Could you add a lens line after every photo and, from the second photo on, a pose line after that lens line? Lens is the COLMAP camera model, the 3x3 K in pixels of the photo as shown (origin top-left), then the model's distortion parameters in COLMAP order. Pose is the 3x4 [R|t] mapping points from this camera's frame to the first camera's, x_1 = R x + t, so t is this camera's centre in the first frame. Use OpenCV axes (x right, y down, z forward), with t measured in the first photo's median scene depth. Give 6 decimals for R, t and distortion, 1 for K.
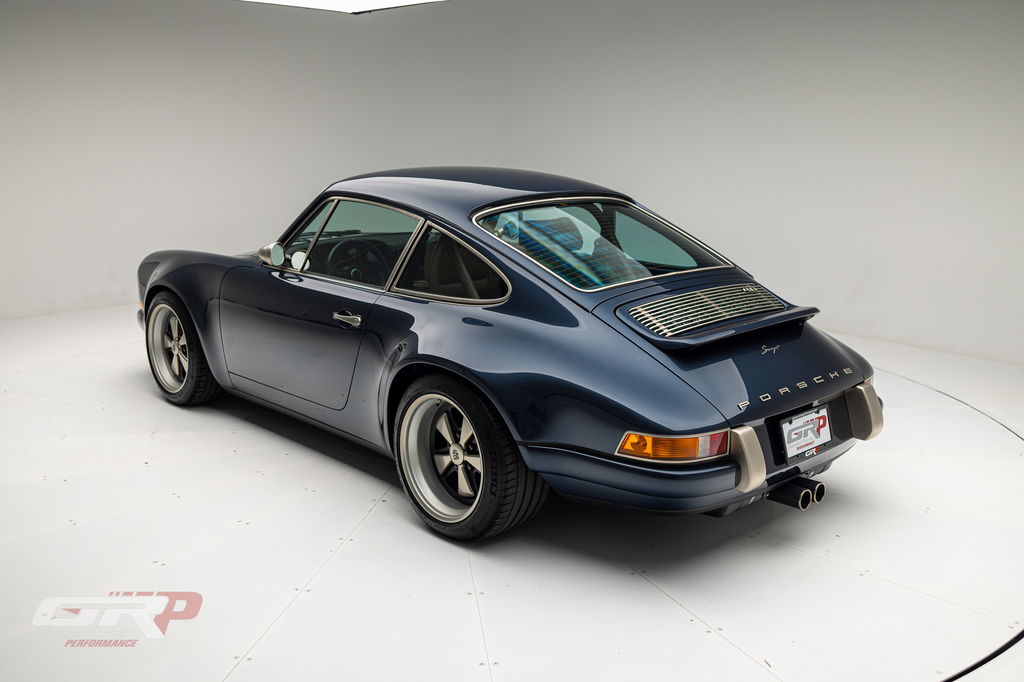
lens RADIAL K [[1040.3, 0, 512.0], [0, 1040.3, 341.0], [0, 0, 1]] dist [0.012059, 0.001413]
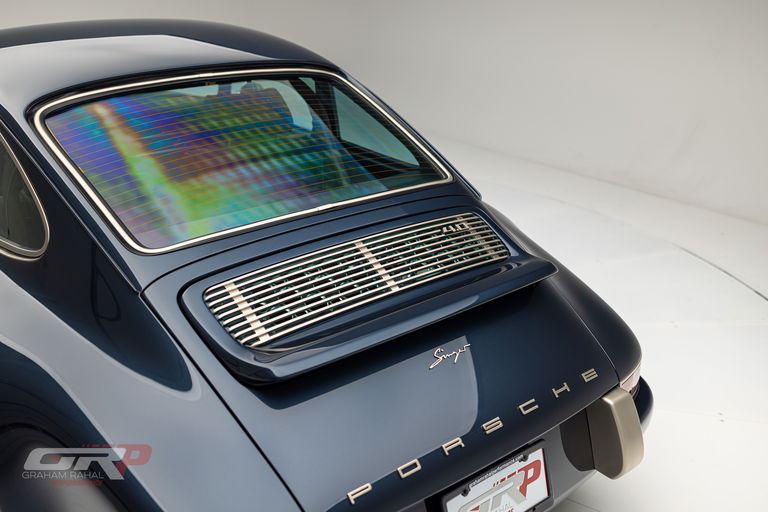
lens RADIAL K [[780.2, 0, 384.0], [0, 780.2, 256.0], [0, 0, 1]] dist [0.012059, 0.001413]
pose [[0.996833, 0.029843, -0.073716, 0.240130], [-0.018912, 0.989287, 0.144750, -0.113555], [0.077246, -0.142898, 0.986718, 0.554624]]
